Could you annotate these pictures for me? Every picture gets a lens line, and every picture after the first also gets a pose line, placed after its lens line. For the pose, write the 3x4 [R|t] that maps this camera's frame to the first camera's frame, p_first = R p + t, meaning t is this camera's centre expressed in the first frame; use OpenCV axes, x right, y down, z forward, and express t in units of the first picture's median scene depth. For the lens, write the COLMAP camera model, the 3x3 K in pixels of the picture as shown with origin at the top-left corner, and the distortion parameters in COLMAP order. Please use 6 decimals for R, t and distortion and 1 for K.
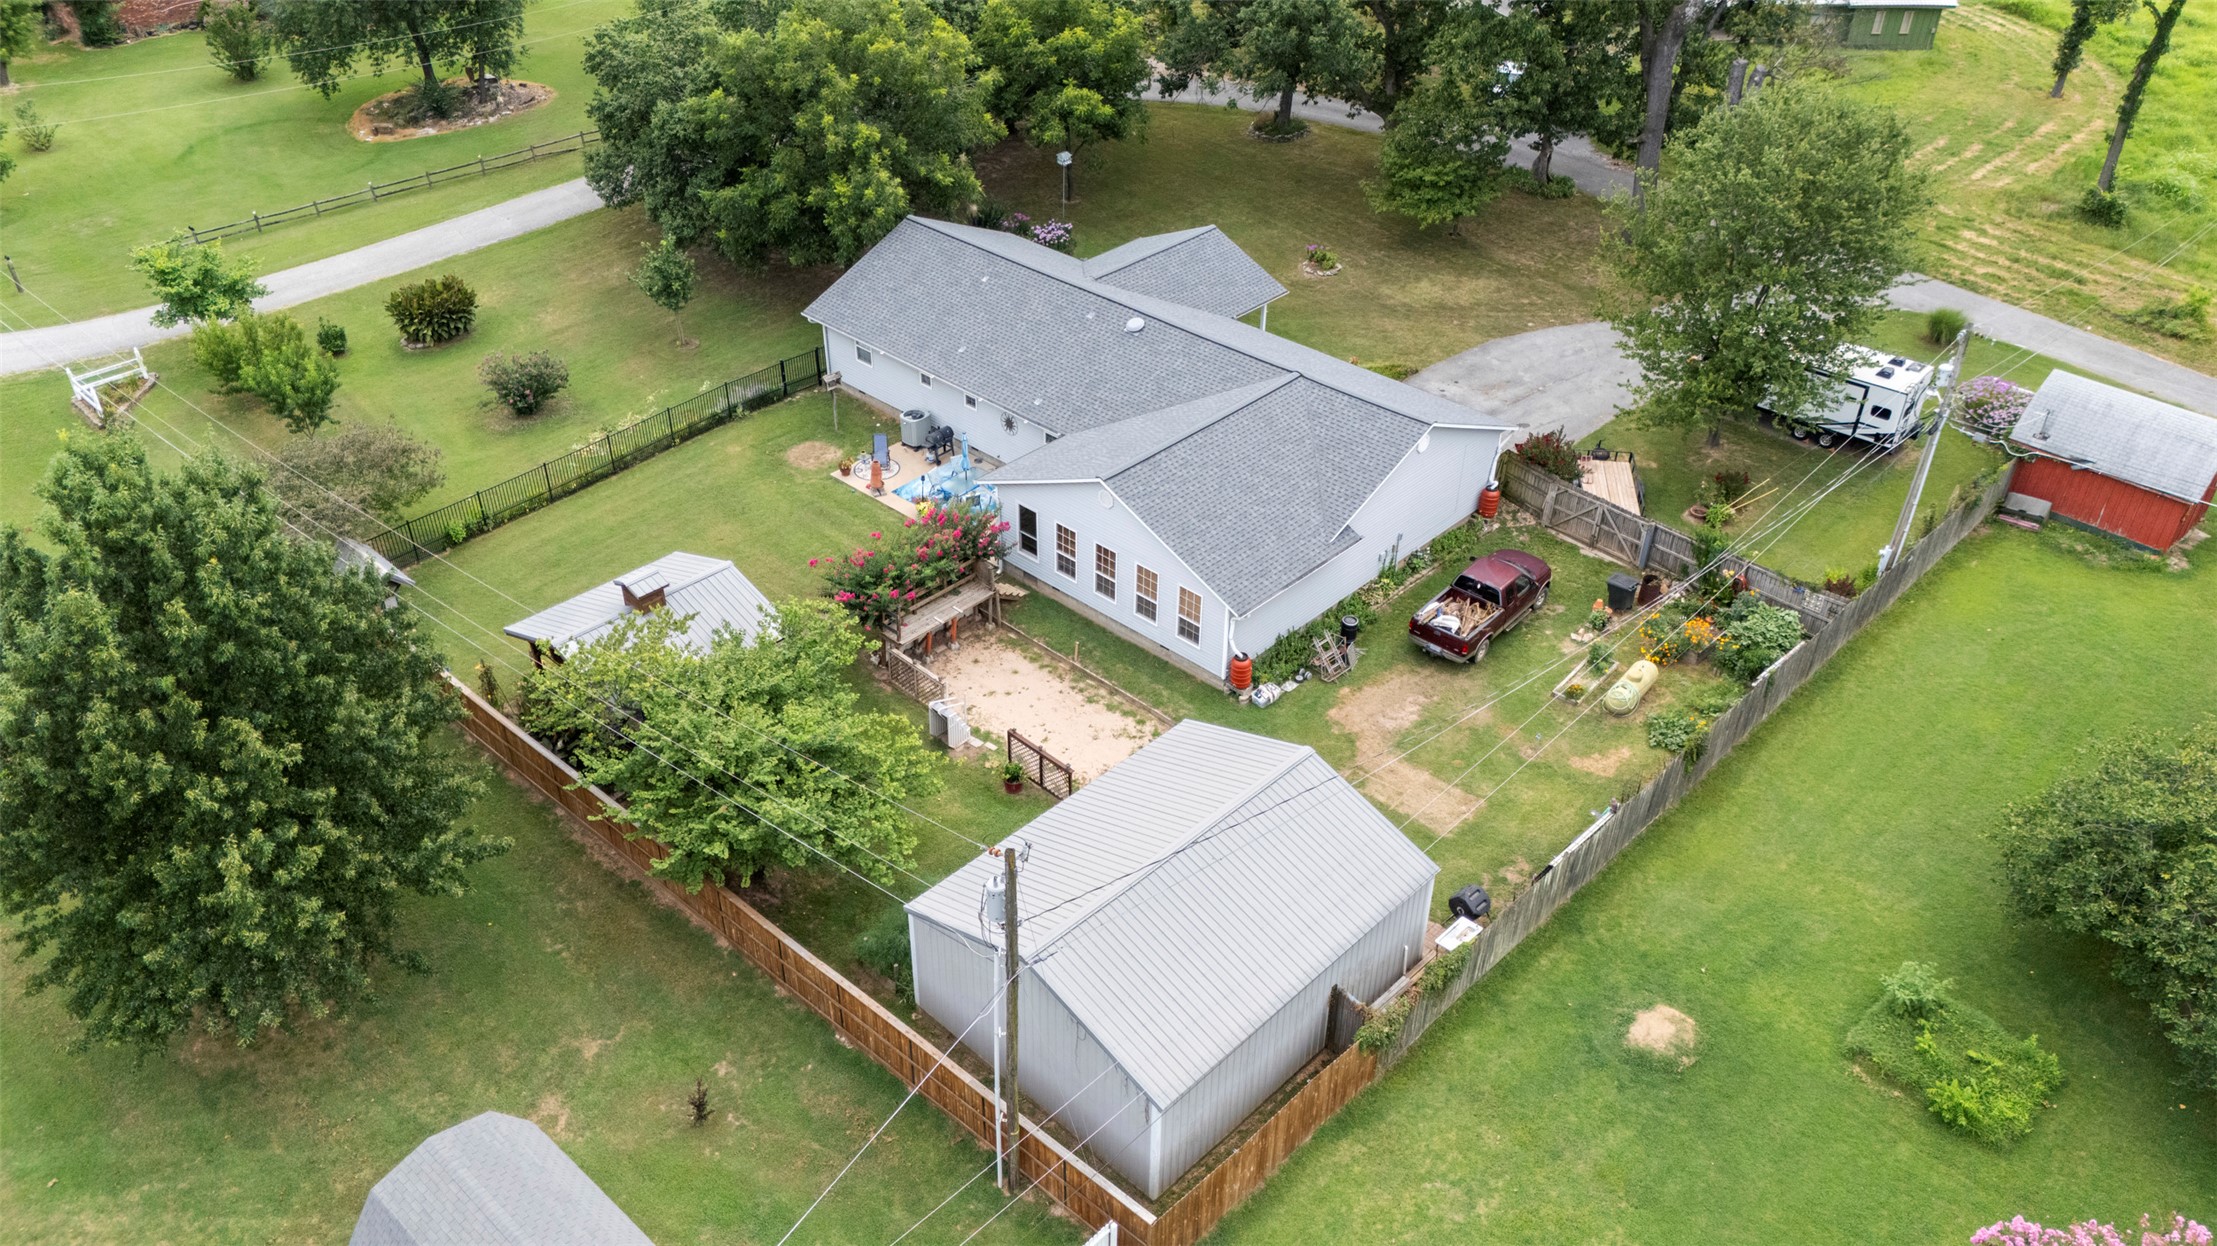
lens RADIAL K [[1637.7, 0, 1099.5], [0, 1637.7, 613.8], [0, 0, 1]] dist [0.113782, -0.151997]
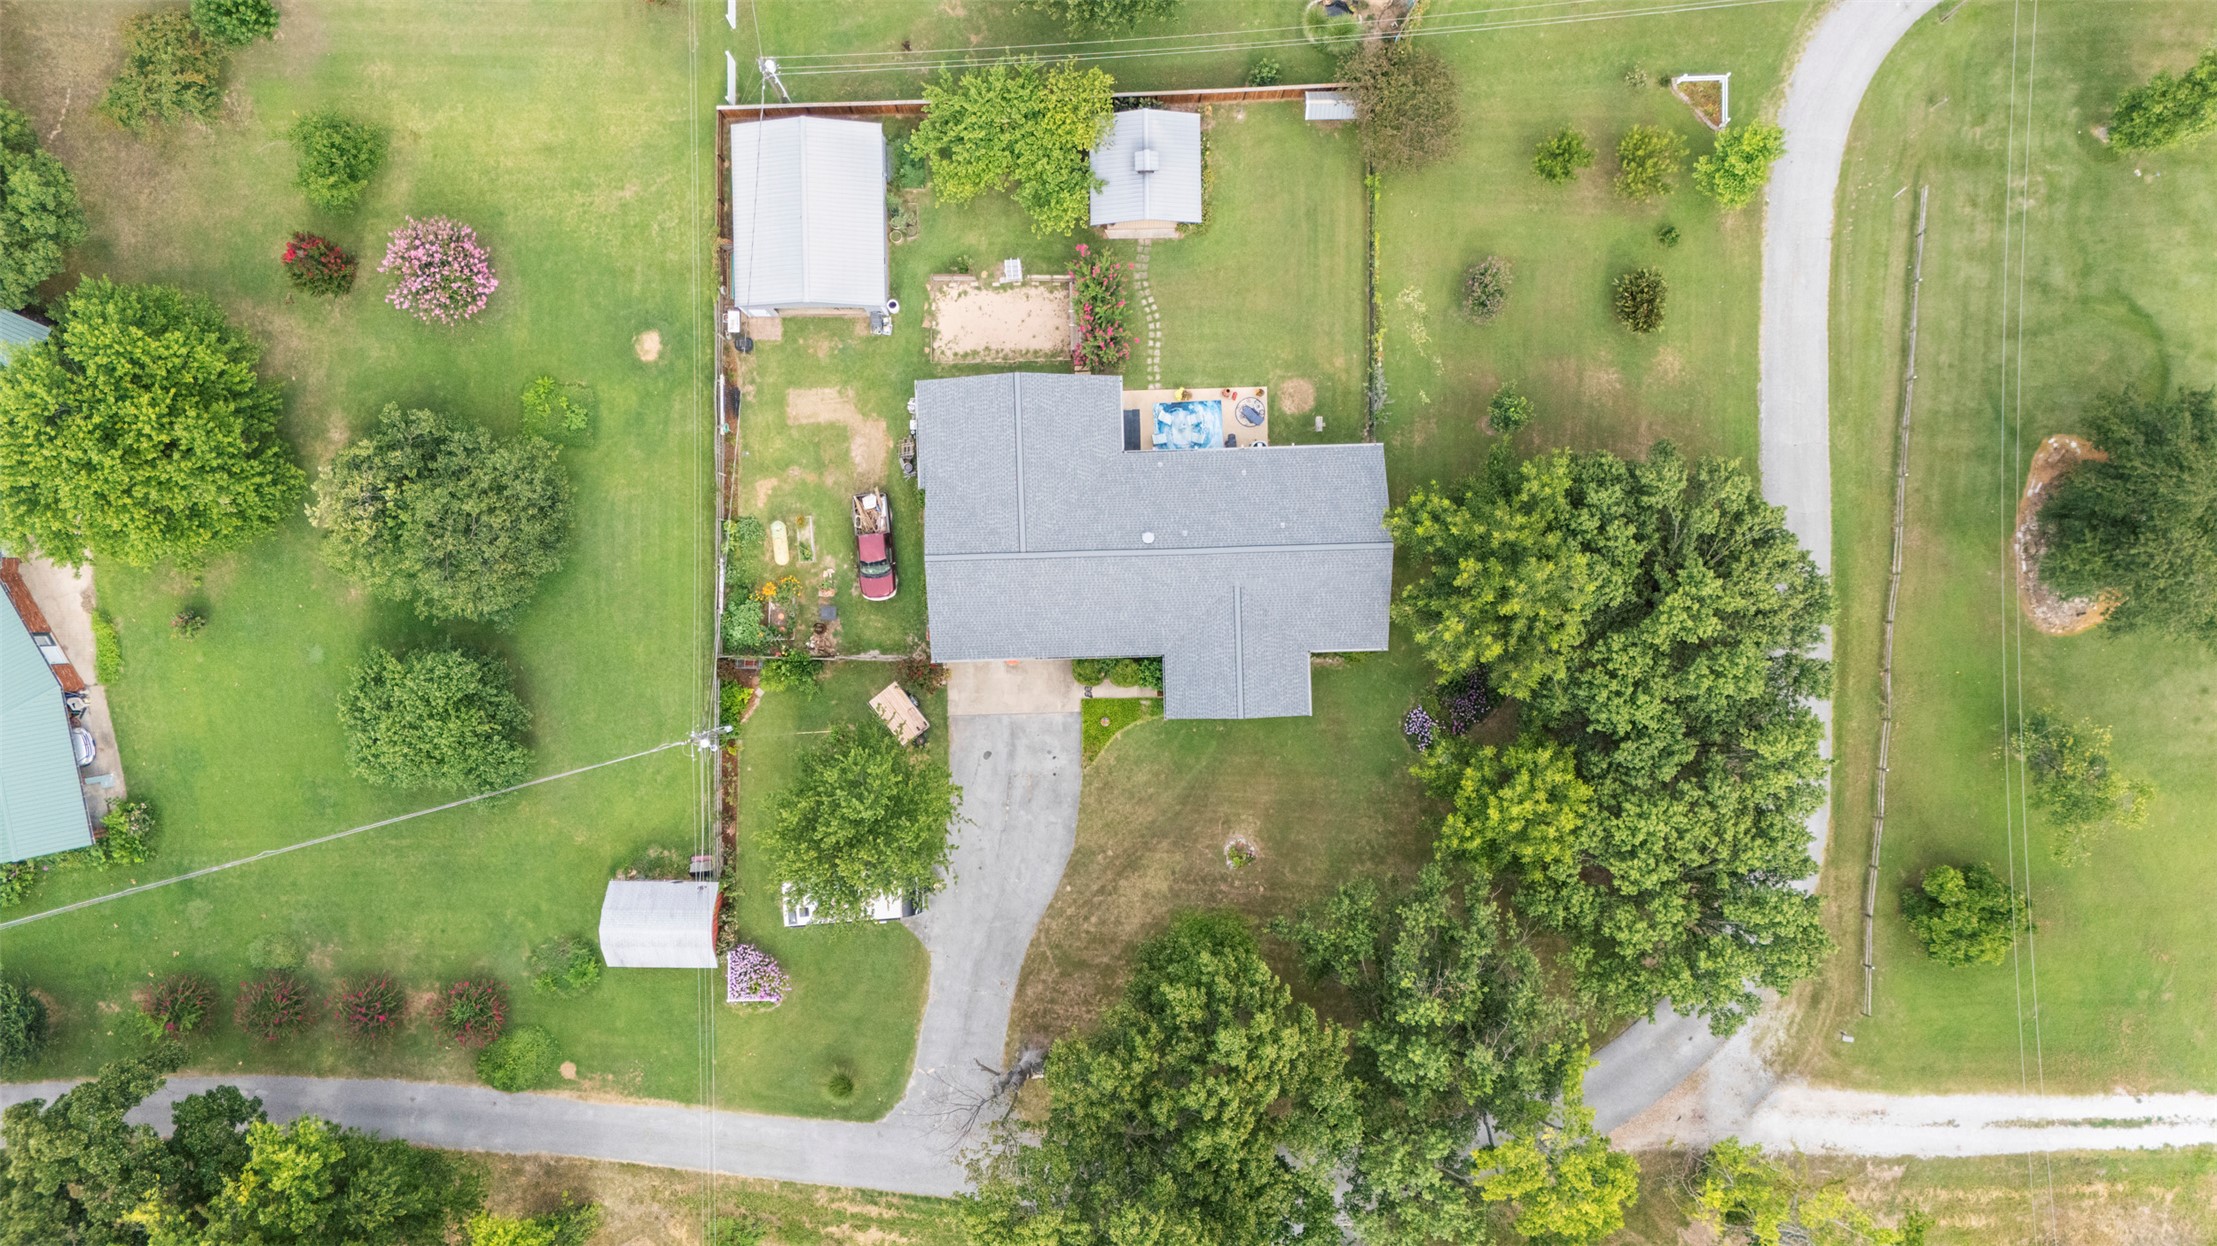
lens RADIAL K [[1637.7, 0, 1099.5], [0, 1637.7, 613.8], [0, 0, 1]] dist [0.113782, -0.151997]
pose [[-0.707456, 0.706722, -0.007072, 0.117982], [-0.413360, -0.405632, 0.815228, -1.470817], [0.573271, 0.579661, 0.579097, 0.146127]]
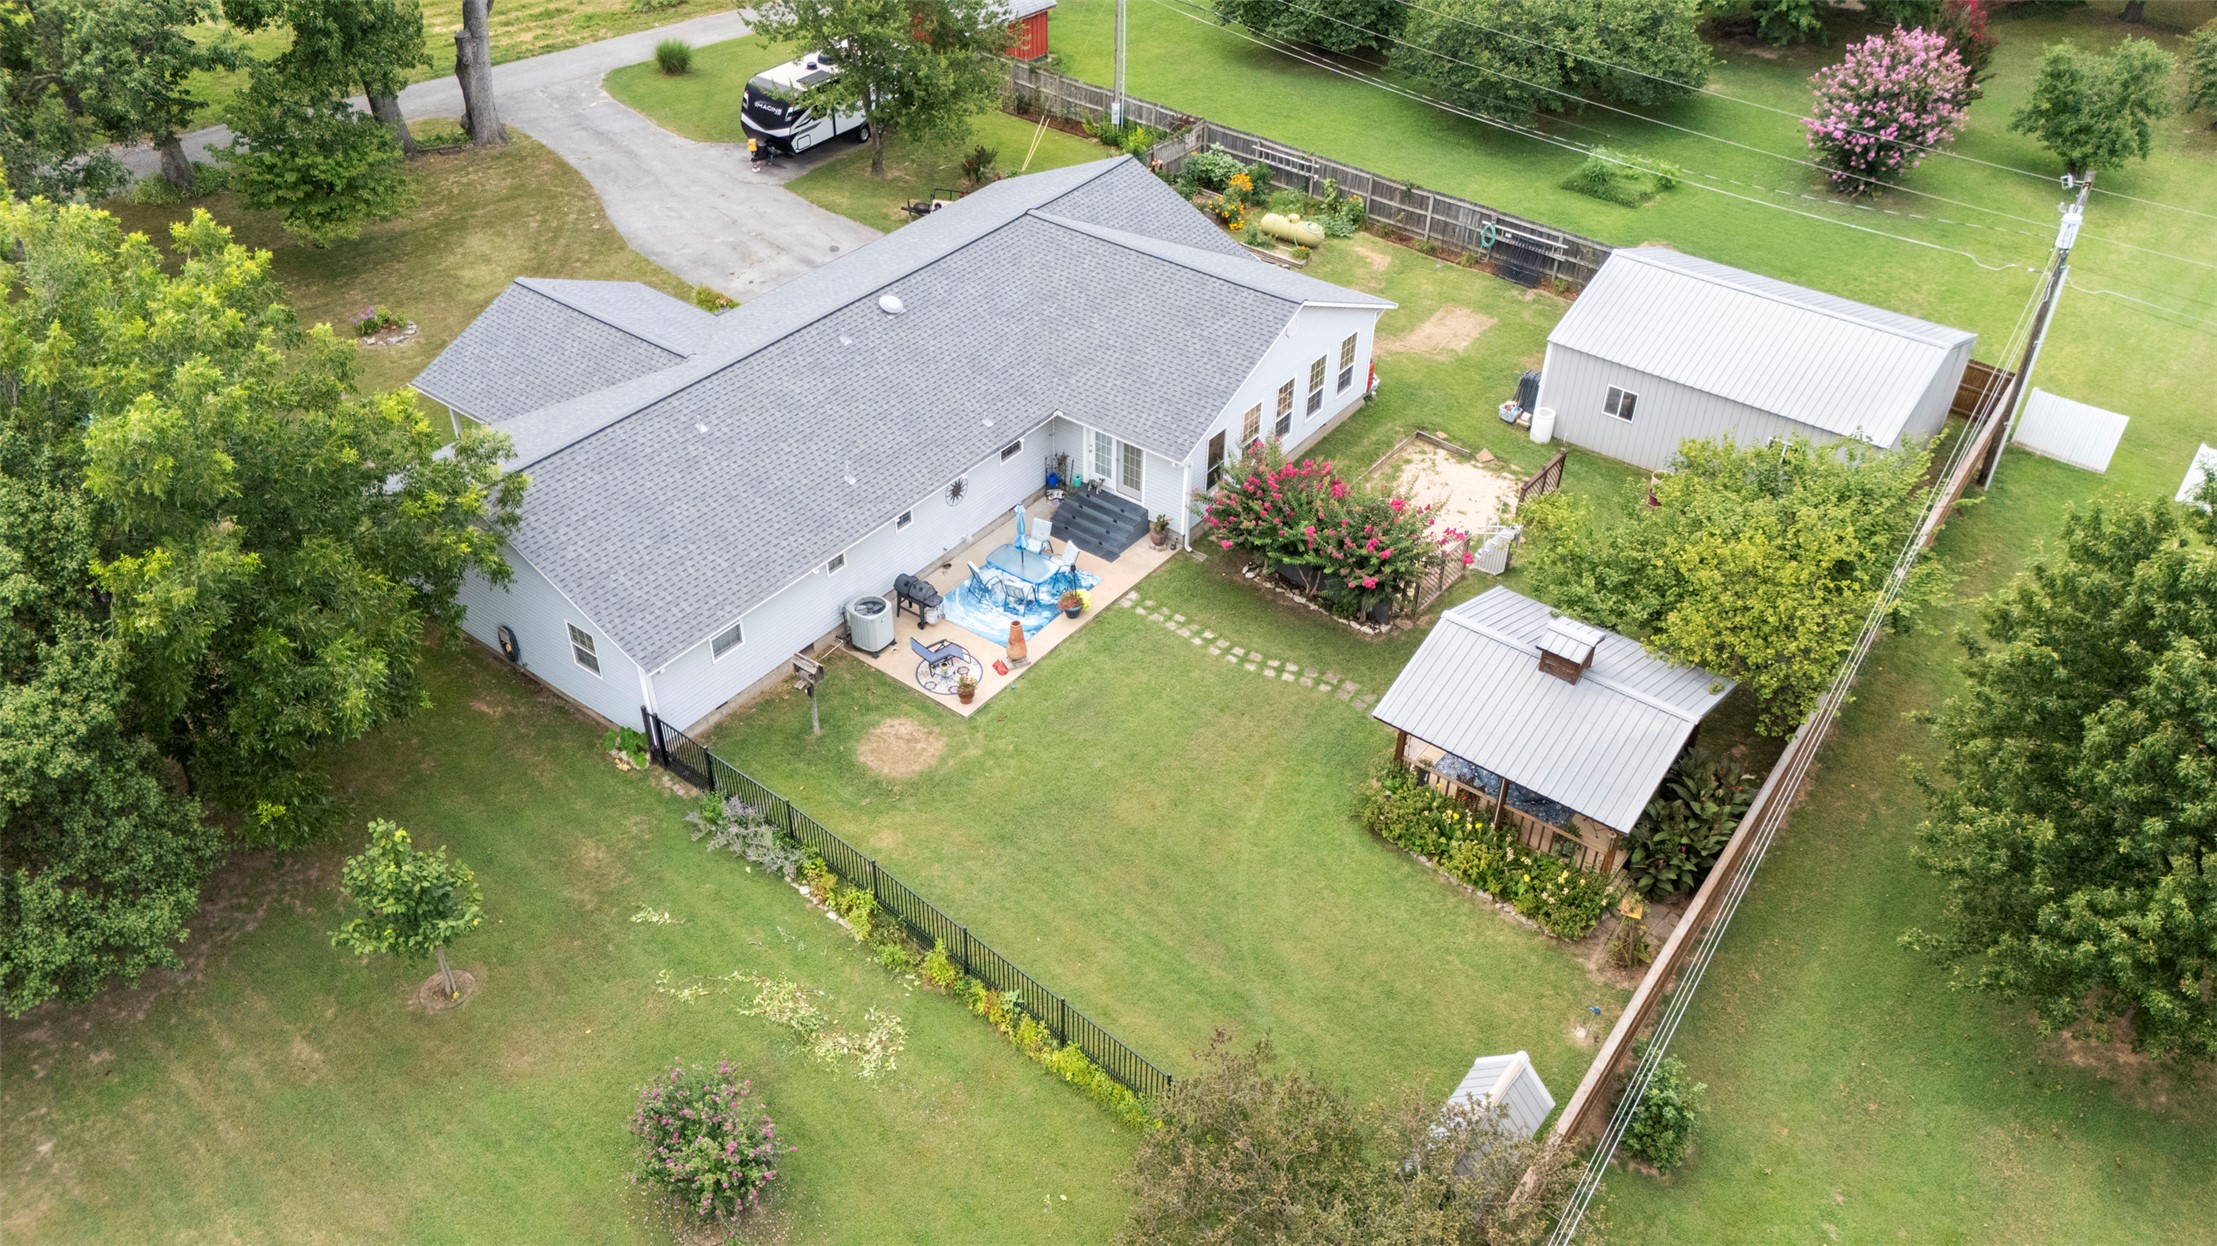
lens RADIAL K [[1637.7, 0, 1099.5], [0, 1637.7, 613.8], [0, 0, 1]] dist [0.113782, -0.151997]
pose [[-0.110340, -0.605457, 0.788192, -0.707702], [0.559692, 0.617487, 0.552680, -0.473865], [-0.821322, 0.502127, 0.270736, 0.813286]]
